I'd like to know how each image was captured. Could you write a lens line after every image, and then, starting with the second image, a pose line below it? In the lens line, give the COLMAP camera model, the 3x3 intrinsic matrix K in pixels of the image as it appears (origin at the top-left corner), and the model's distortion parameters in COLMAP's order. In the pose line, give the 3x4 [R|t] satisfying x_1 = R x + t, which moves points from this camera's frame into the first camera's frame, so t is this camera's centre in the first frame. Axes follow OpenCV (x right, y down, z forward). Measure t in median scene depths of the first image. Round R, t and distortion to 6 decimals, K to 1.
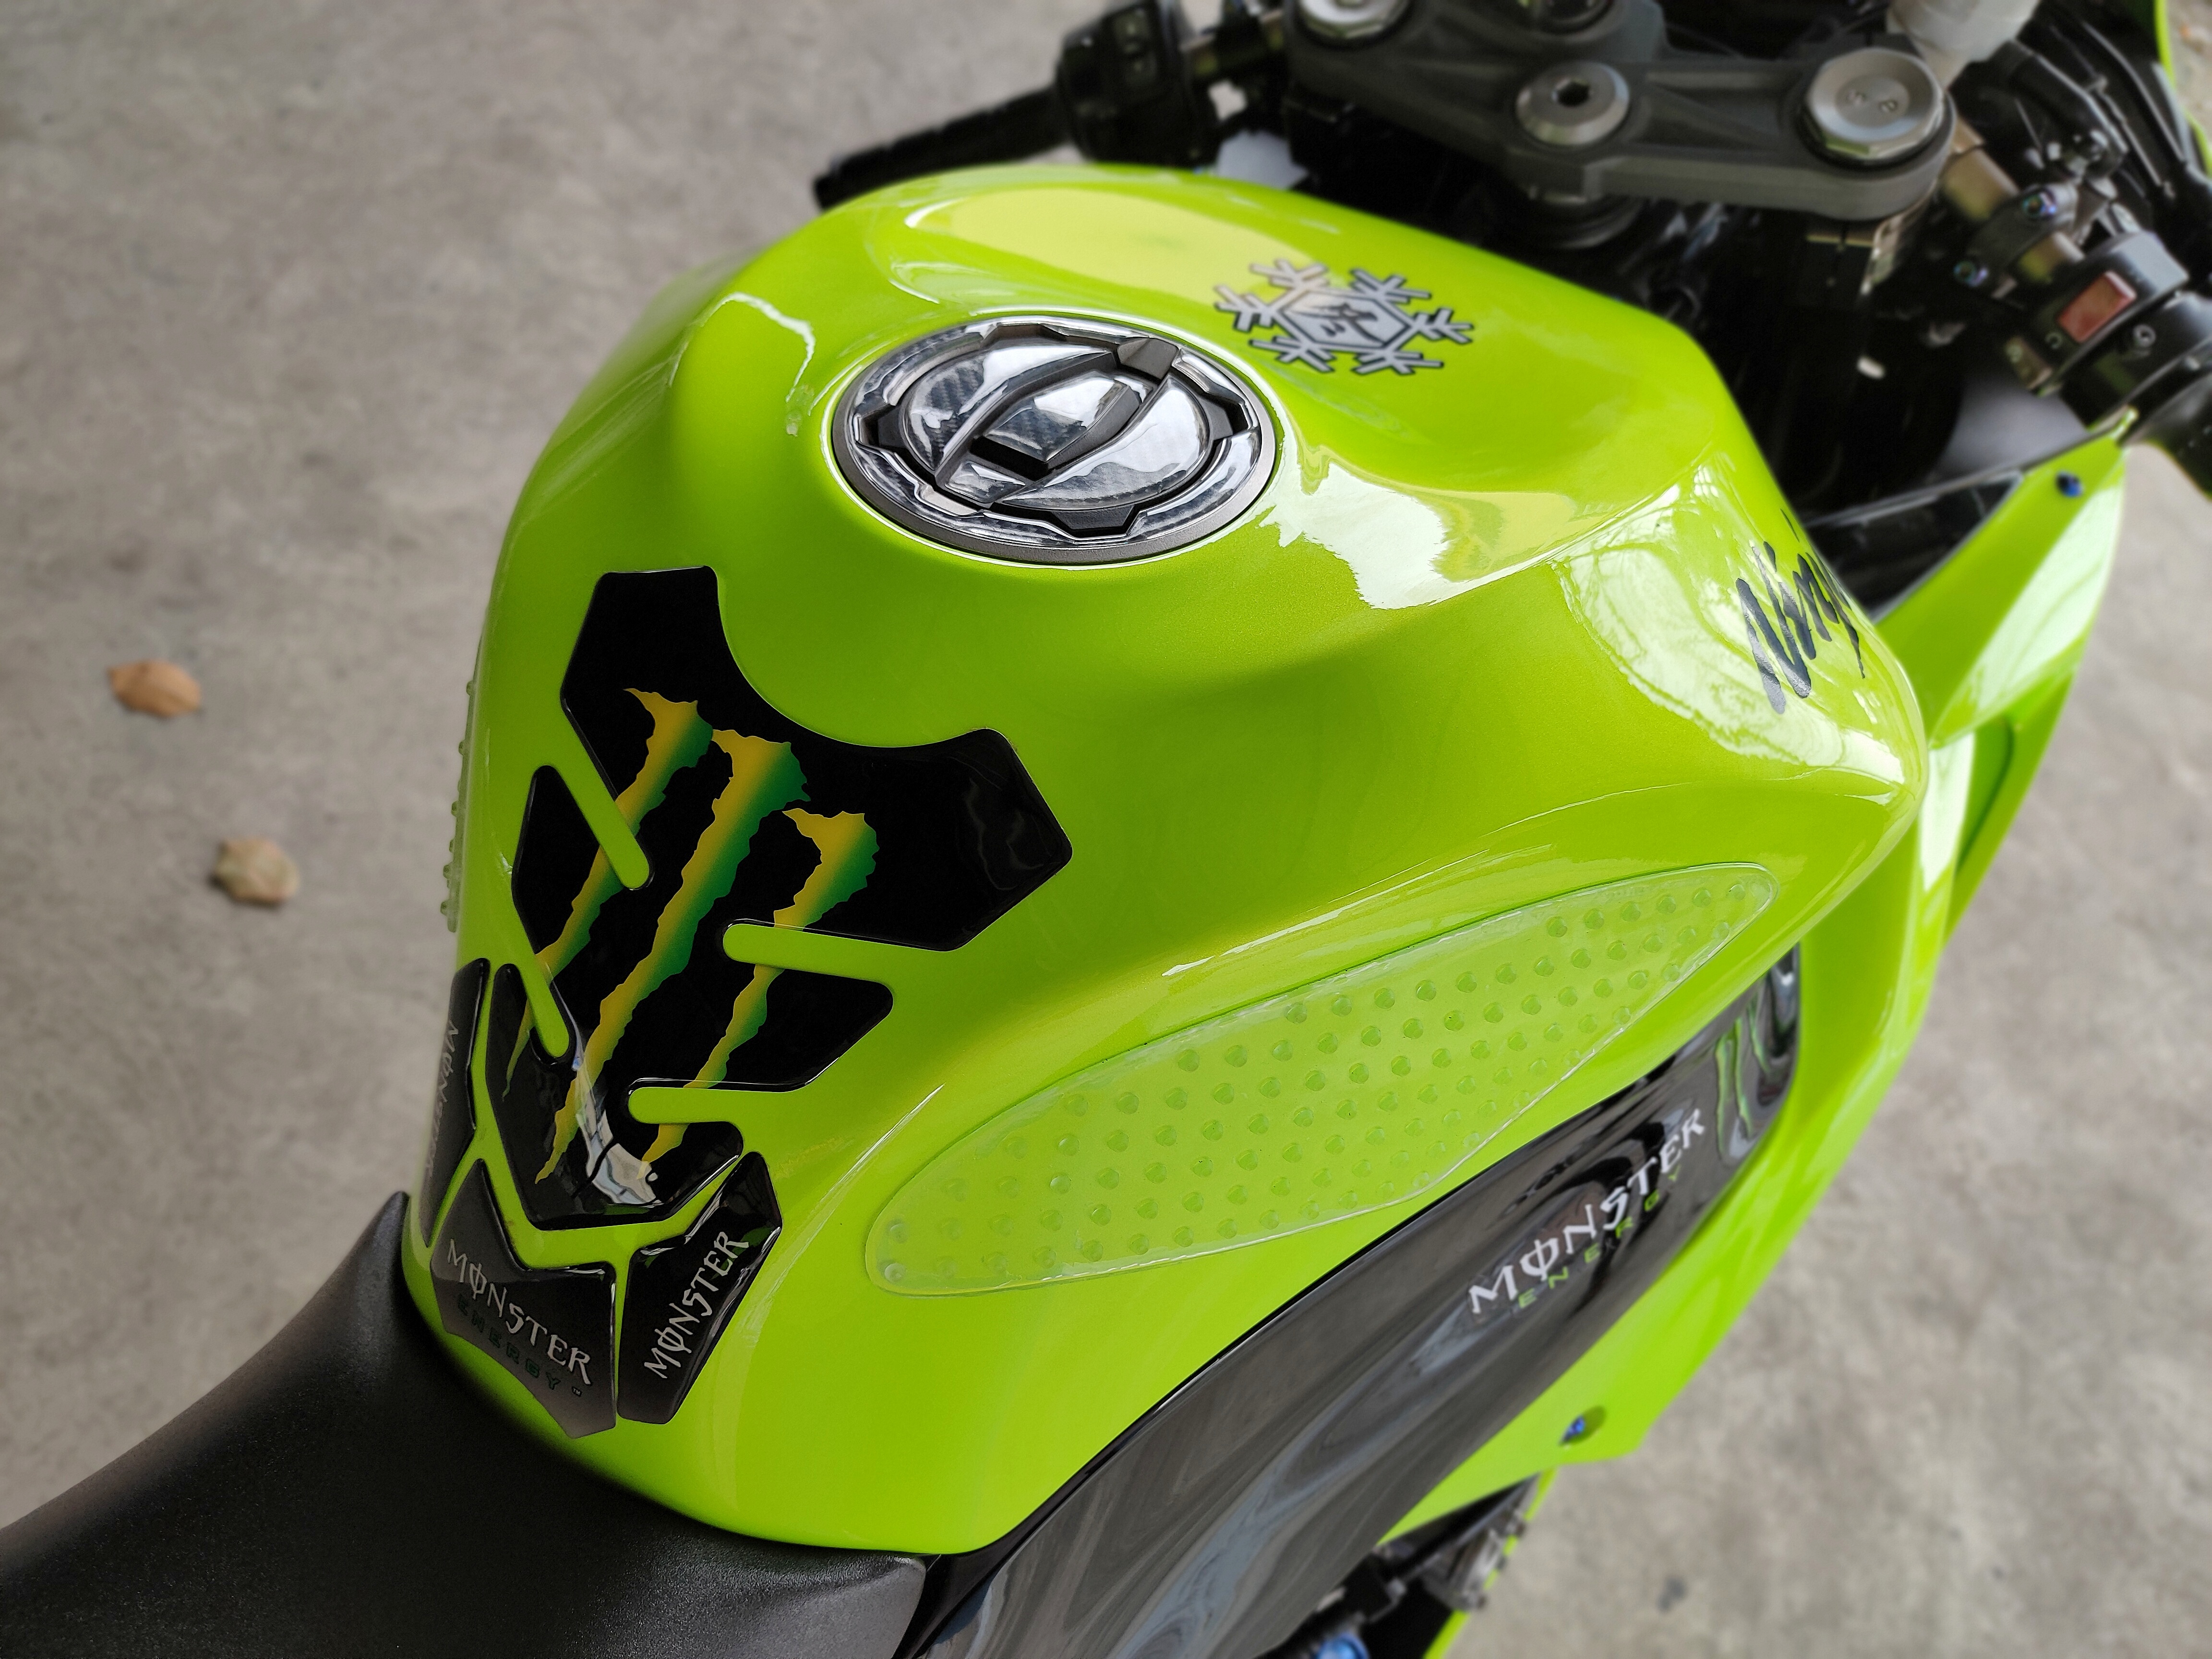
lens RADIAL K [[1713.7, 0, 1086.1], [0, 1713.7, 823.9], [0, 0, 1]] dist [0.010221, 0.005833]
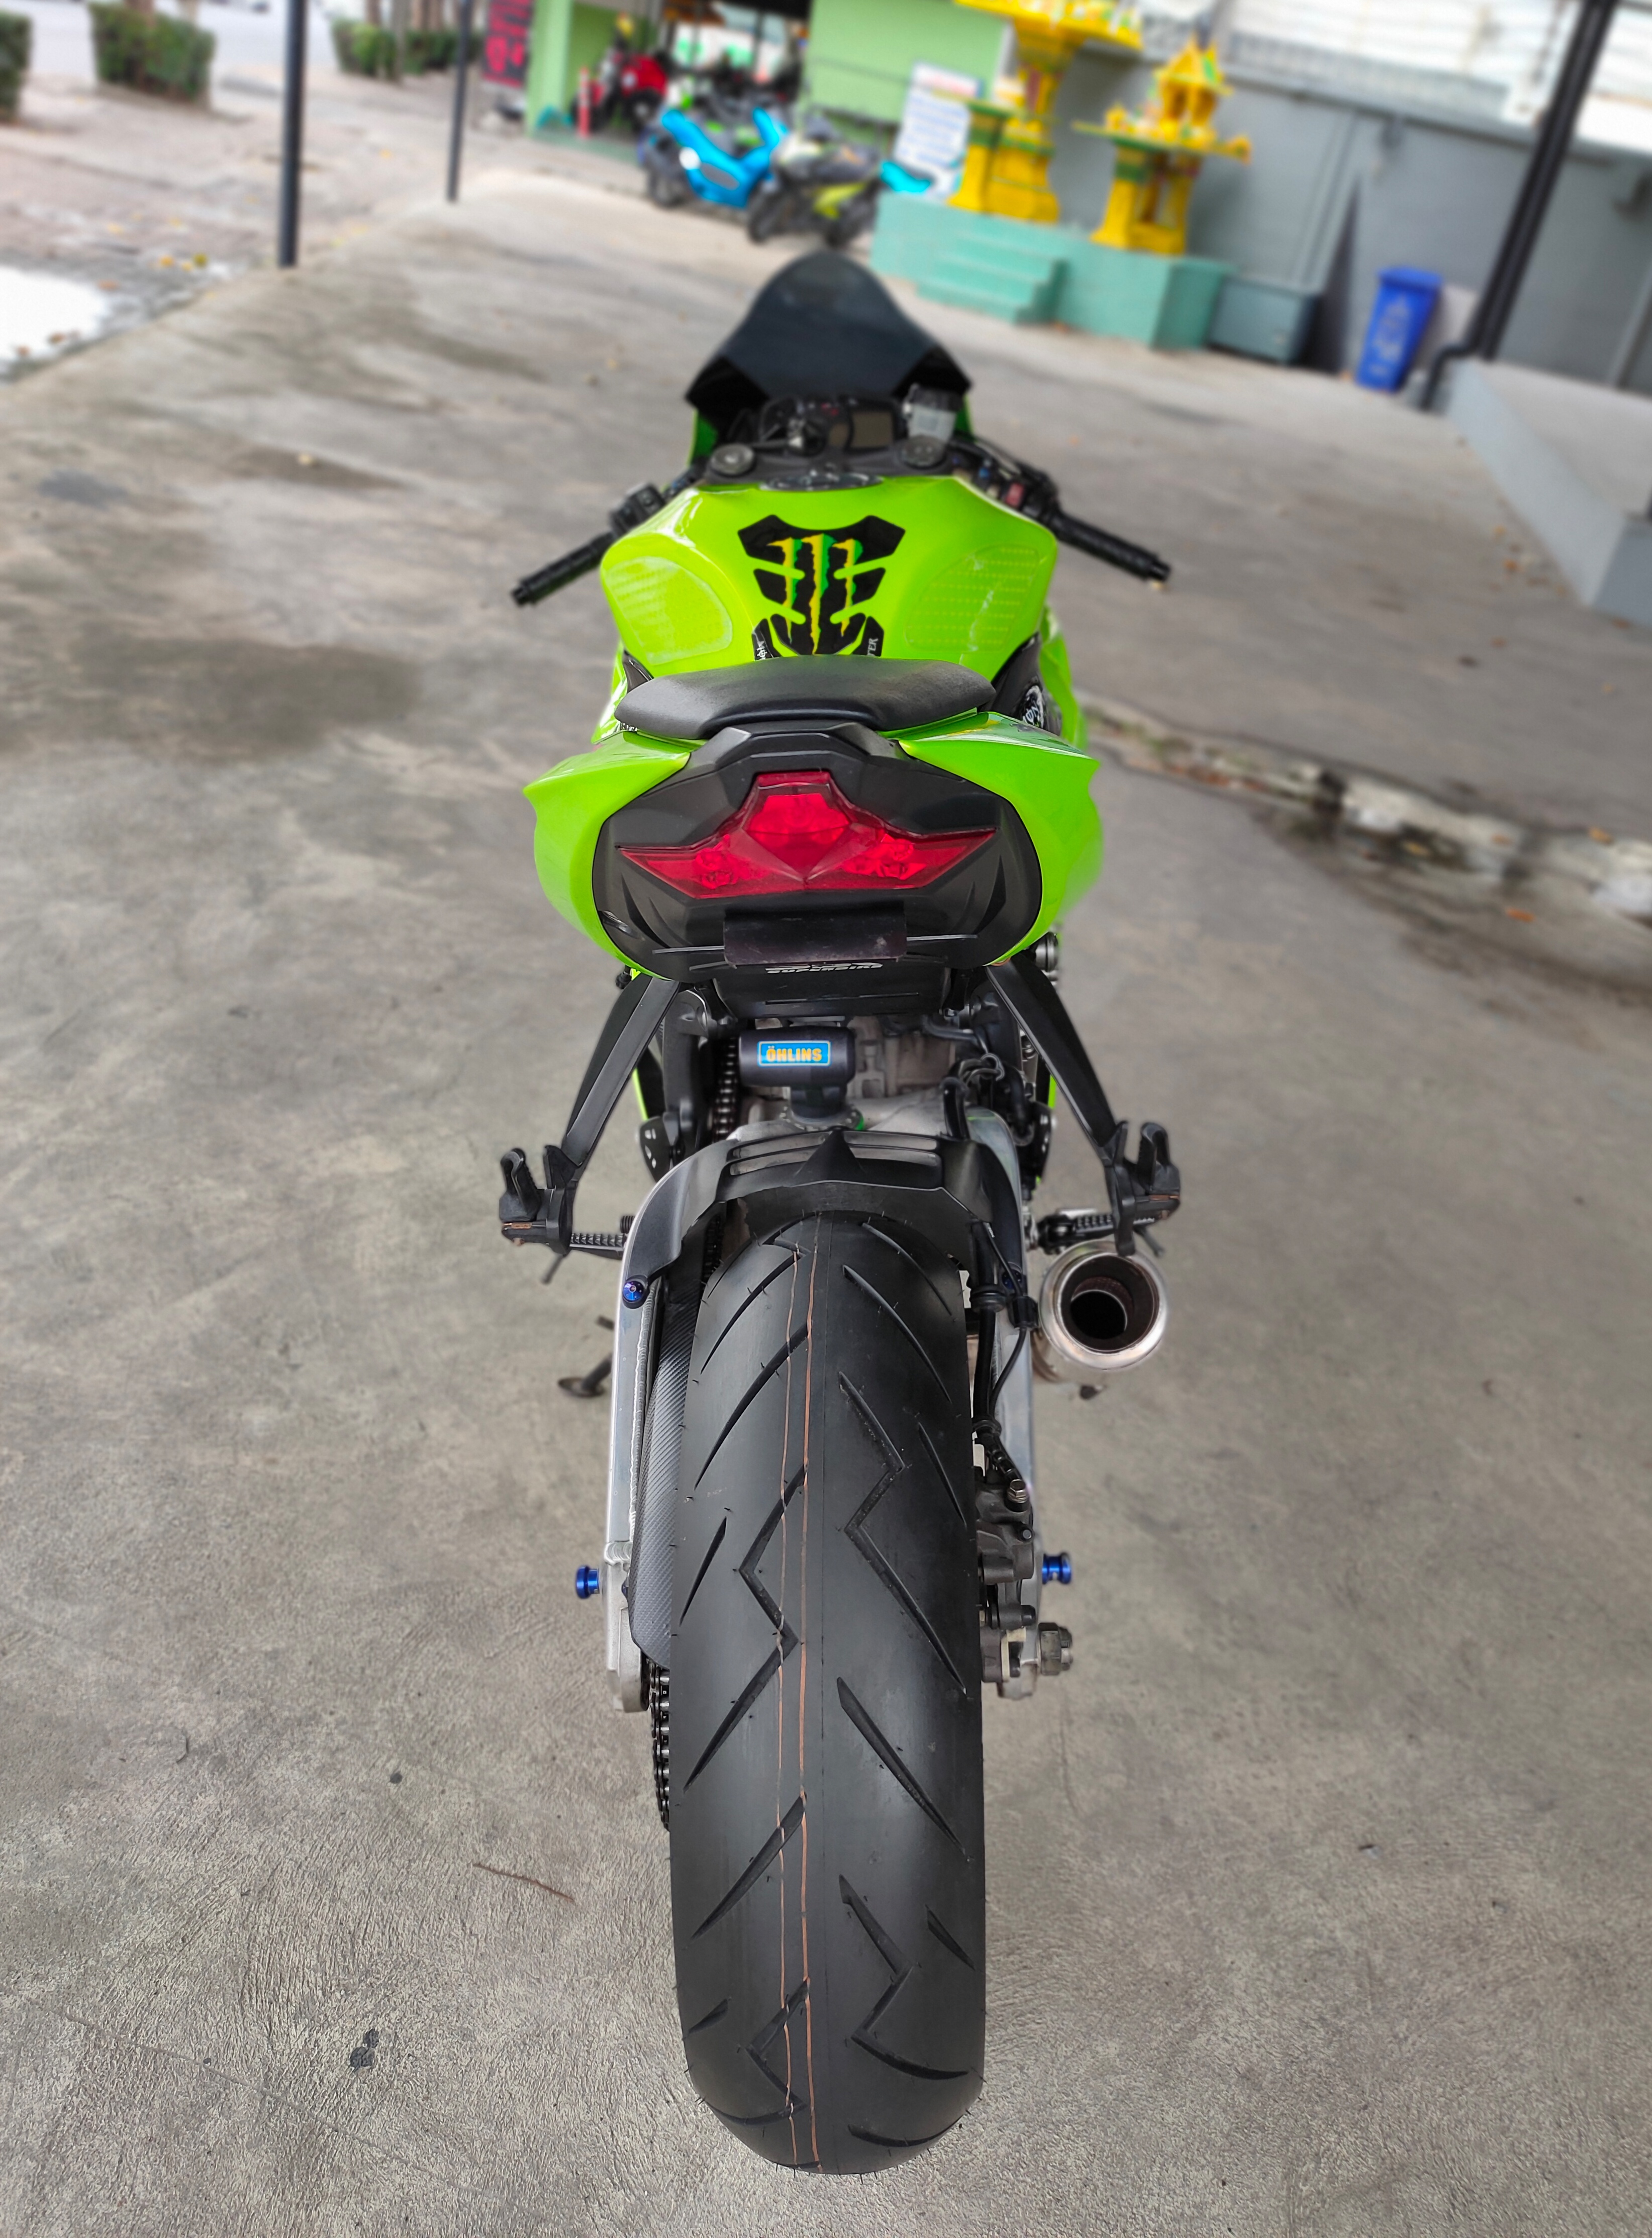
lens RADIAL K [[1766.8, 0, 835.6], [0, 1766.8, 1055.9], [0, 0, 1]] dist [0.013190, 0.007574]
pose [[0.830067, -0.318979, 0.457429, -2.245419], [0.458365, 0.857449, -0.233842, 1.817971], [-0.317632, 0.403774, 0.857949, -1.836862]]
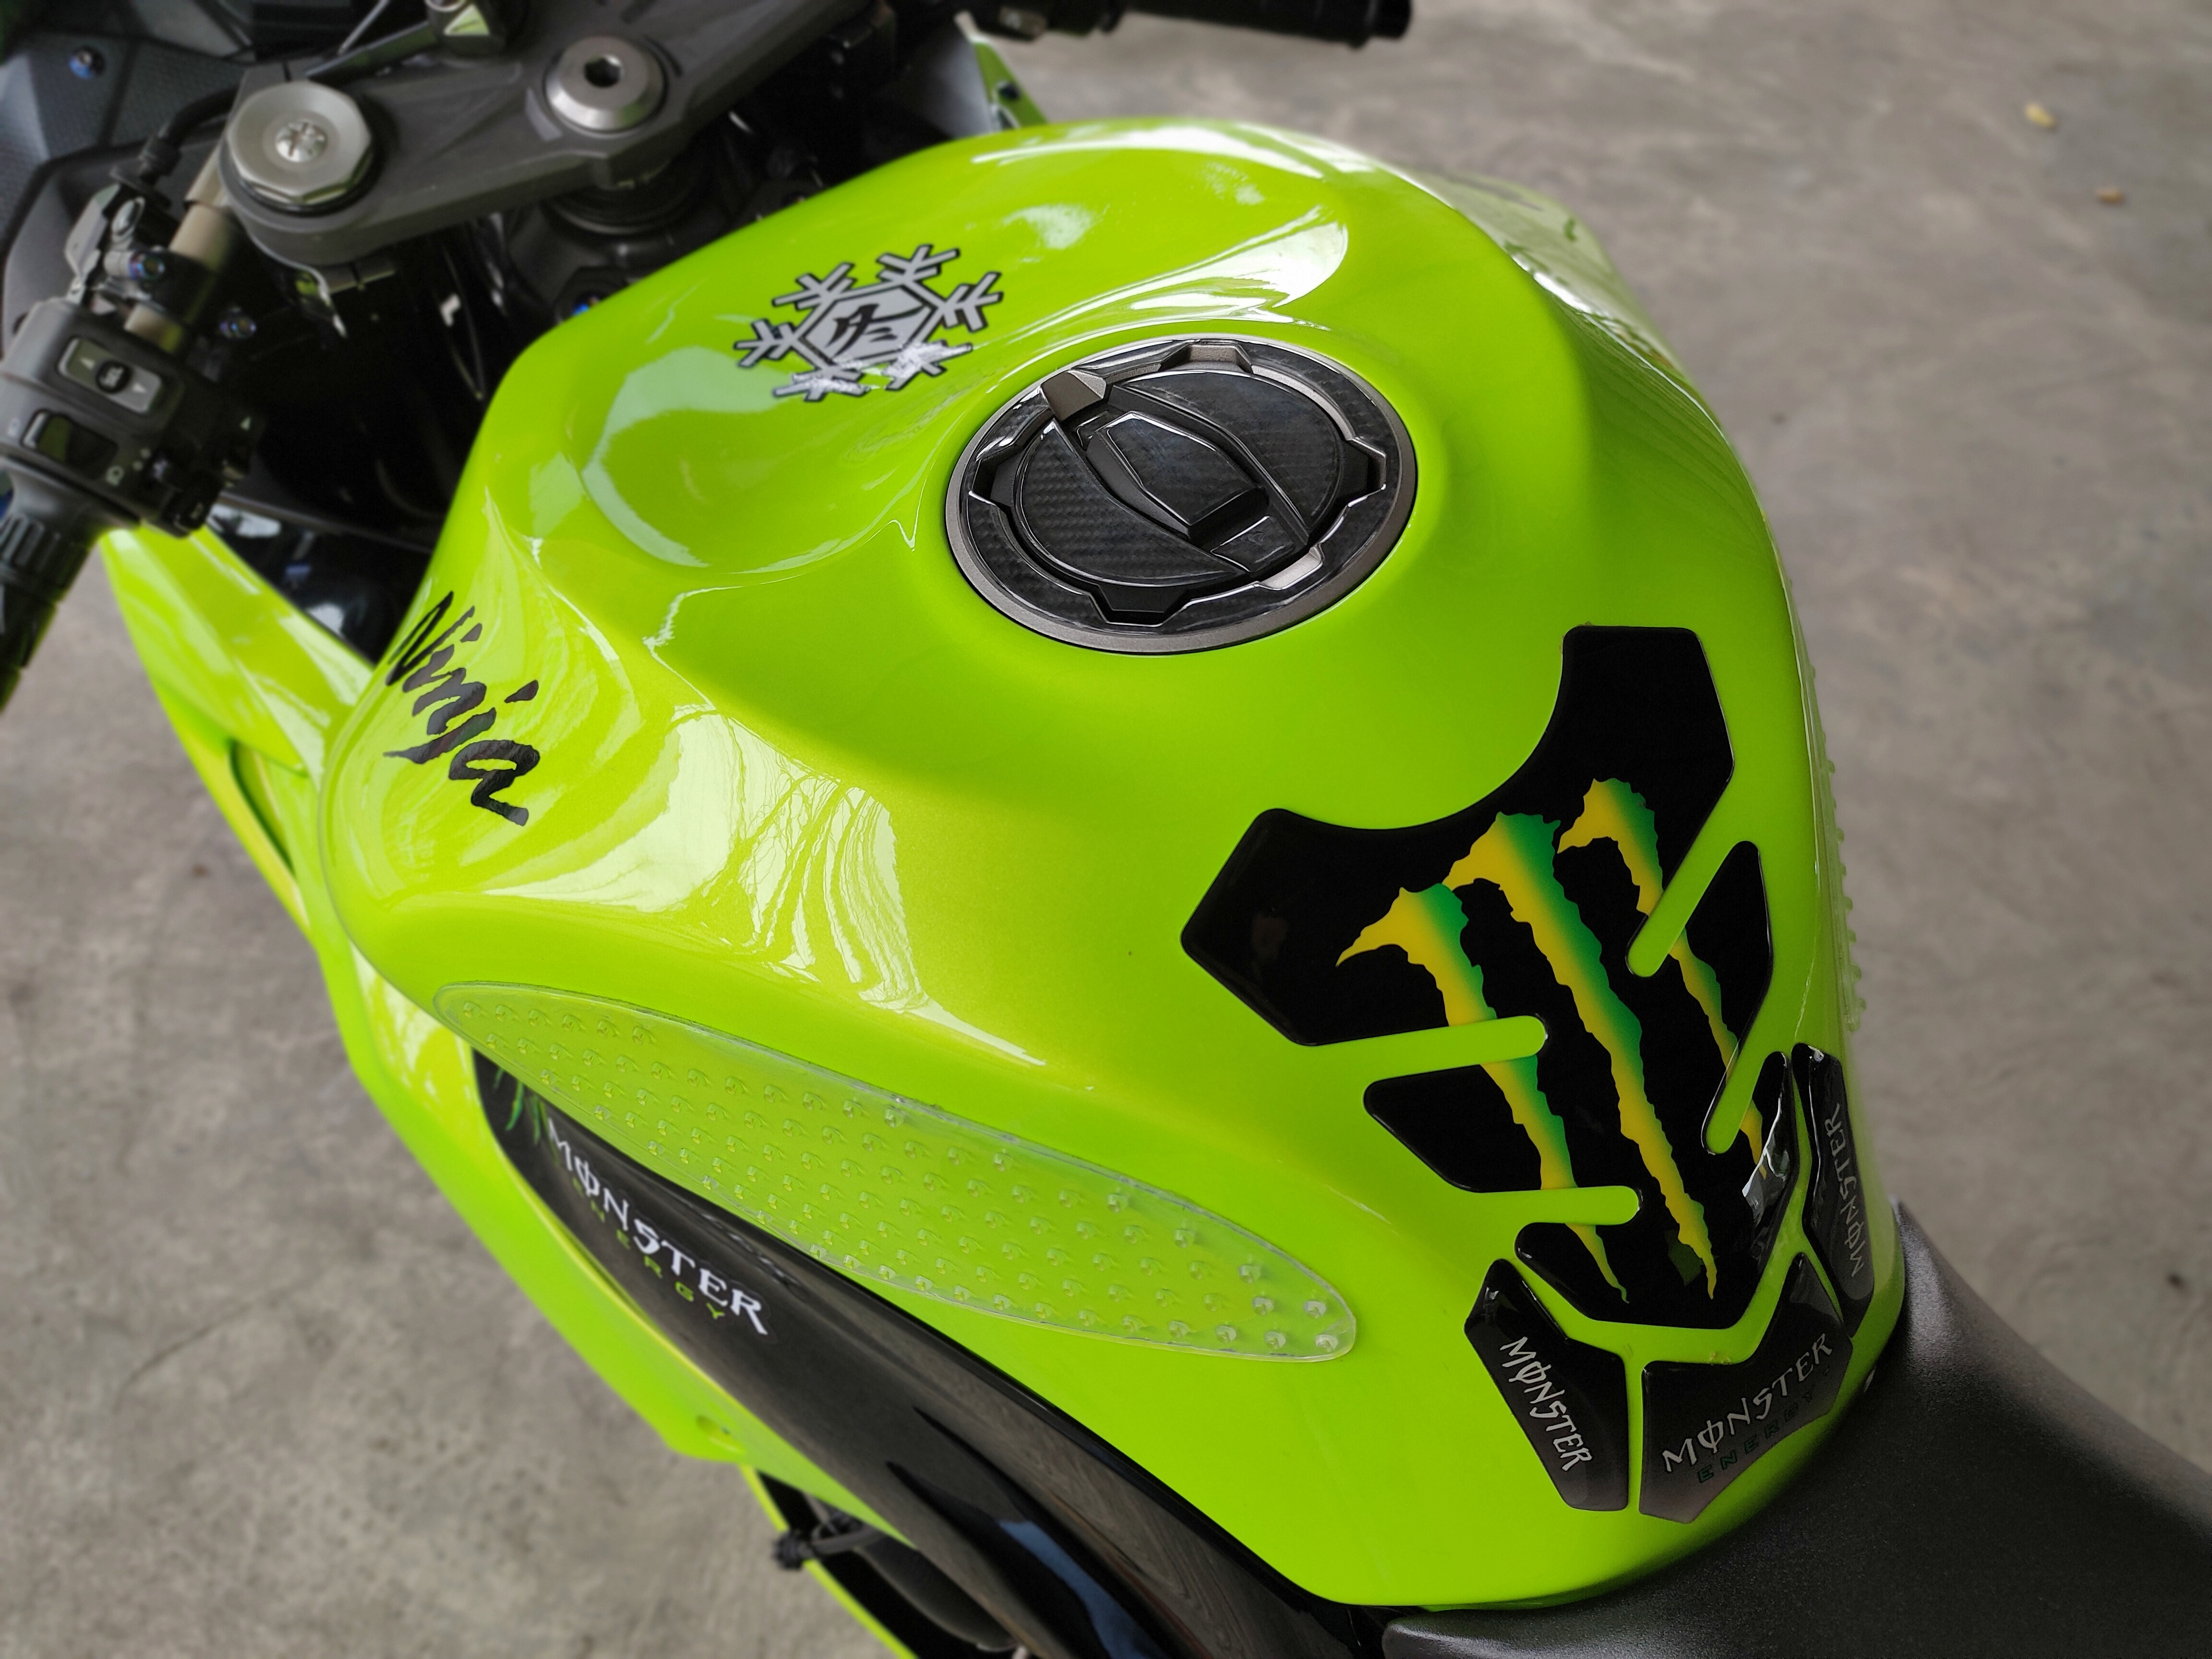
lens RADIAL K [[1713.7, 0, 1086.1], [0, 1713.7, 823.9], [0, 0, 1]] dist [0.010221, 0.005833]
pose [[0.345637, -0.790852, 0.505062, -0.721407], [0.765975, 0.548696, 0.334984, -0.525970], [-0.542049, 0.271082, 0.795423, 0.365317]]
